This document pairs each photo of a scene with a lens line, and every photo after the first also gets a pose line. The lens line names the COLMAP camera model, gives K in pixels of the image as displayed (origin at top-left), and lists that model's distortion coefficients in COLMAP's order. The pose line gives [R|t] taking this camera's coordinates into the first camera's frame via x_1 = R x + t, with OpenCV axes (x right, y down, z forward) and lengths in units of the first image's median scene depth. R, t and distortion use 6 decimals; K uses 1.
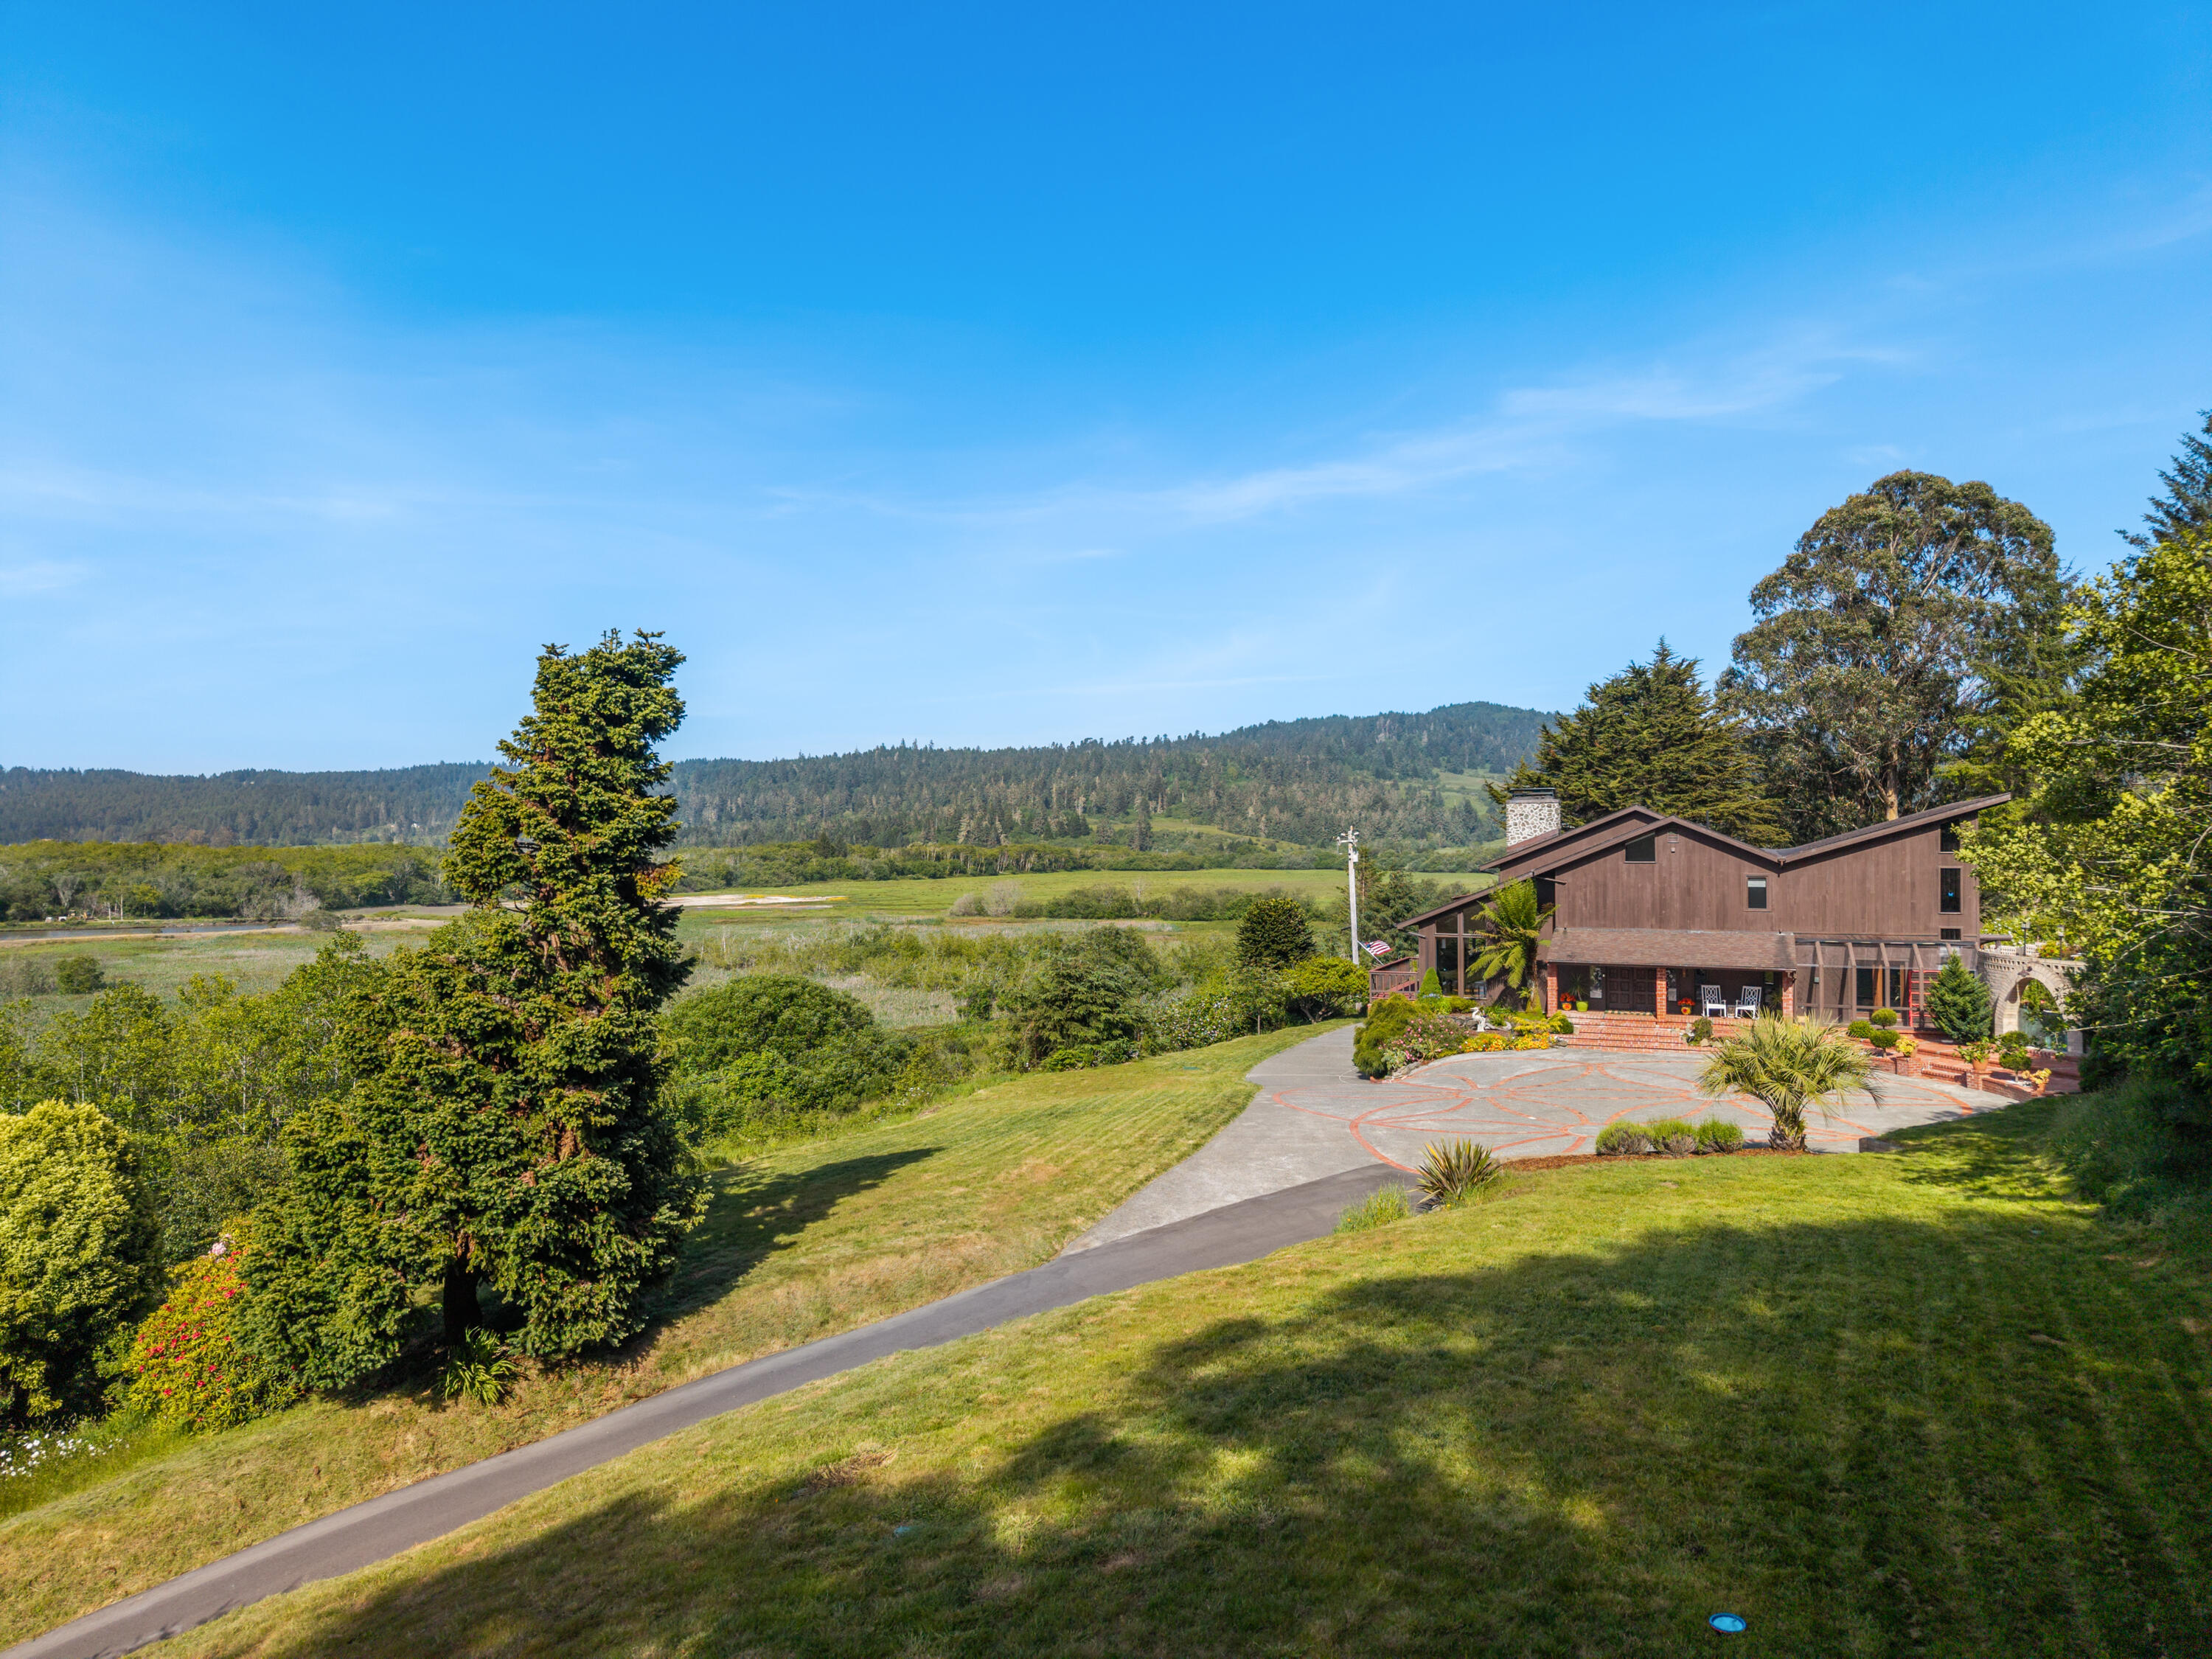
lens RADIAL K [[1466.3, 0, 1106.0], [0, 1466.3, 829.5], [0, 0, 1]] dist [-0.003580, -0.002854]
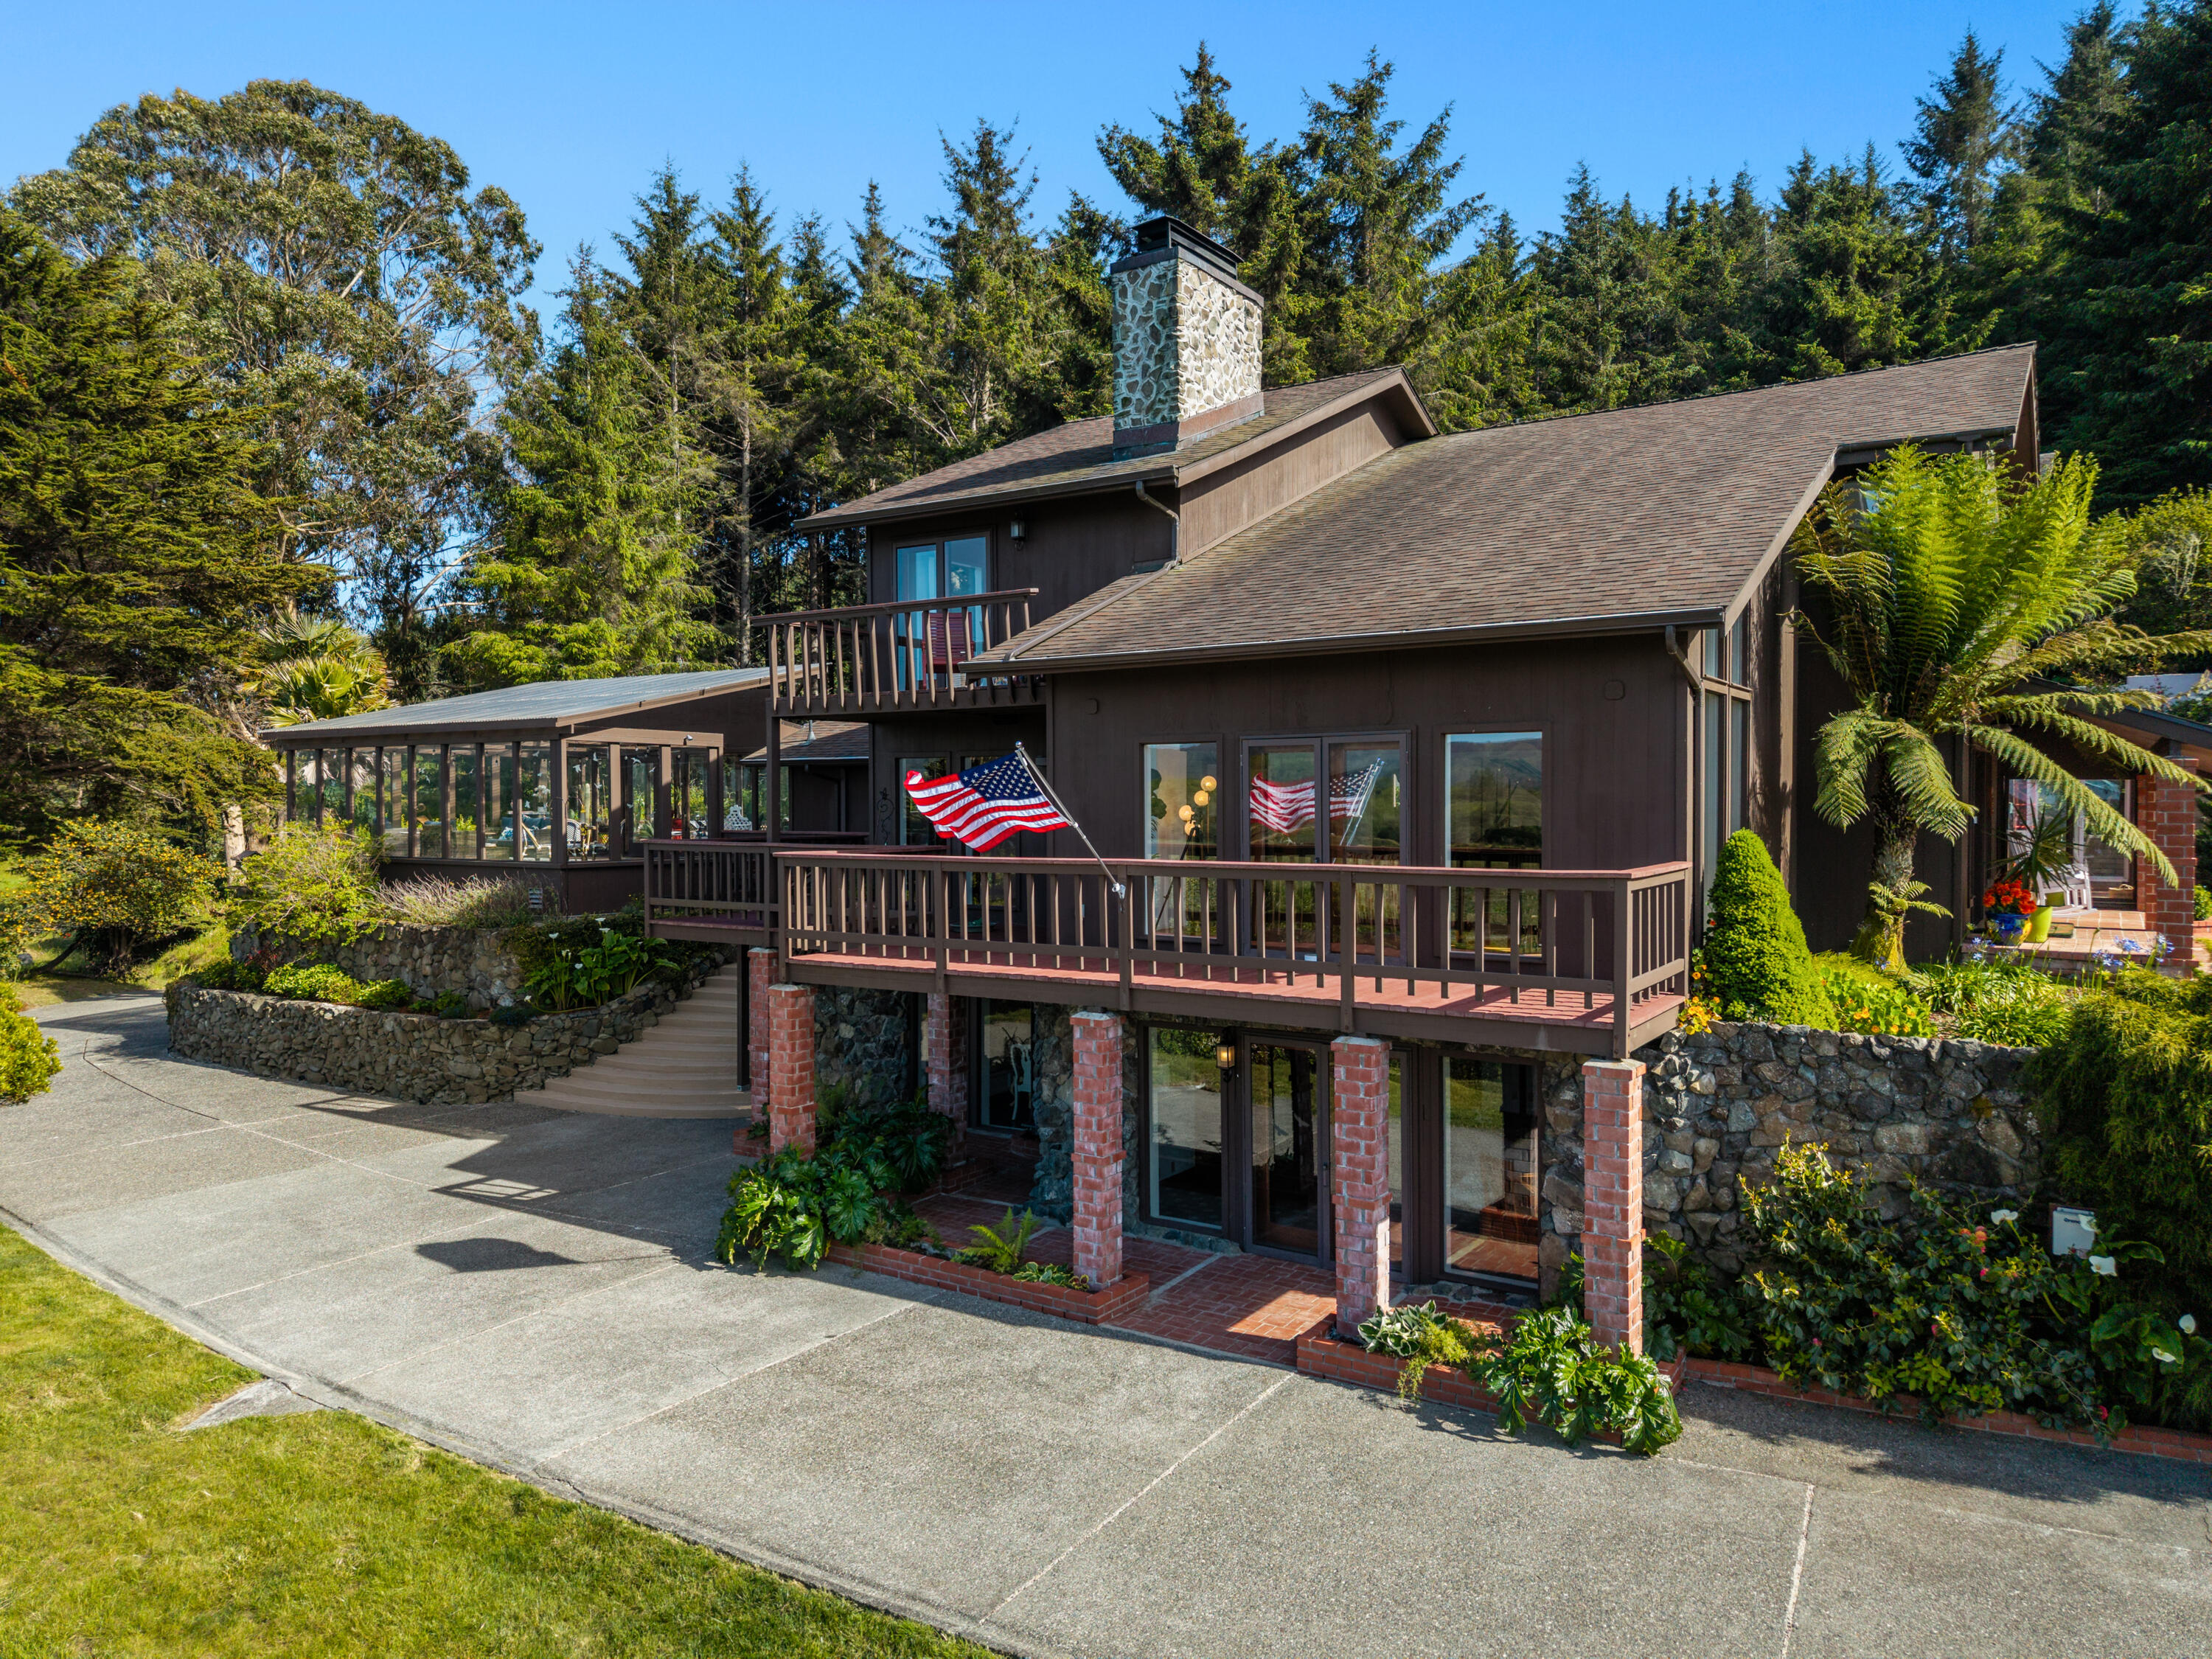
lens RADIAL K [[1489.2, 0, 1116.4], [0, 1489.2, 829.9], [0, 0, 1]] dist [0.028019, -0.001249]
pose [[0.193318, -0.018591, 0.980960, -0.005267], [-0.008559, 0.999750, 0.020634, 0.099417], [-0.981099, -0.012385, 0.193111, 1.146675]]
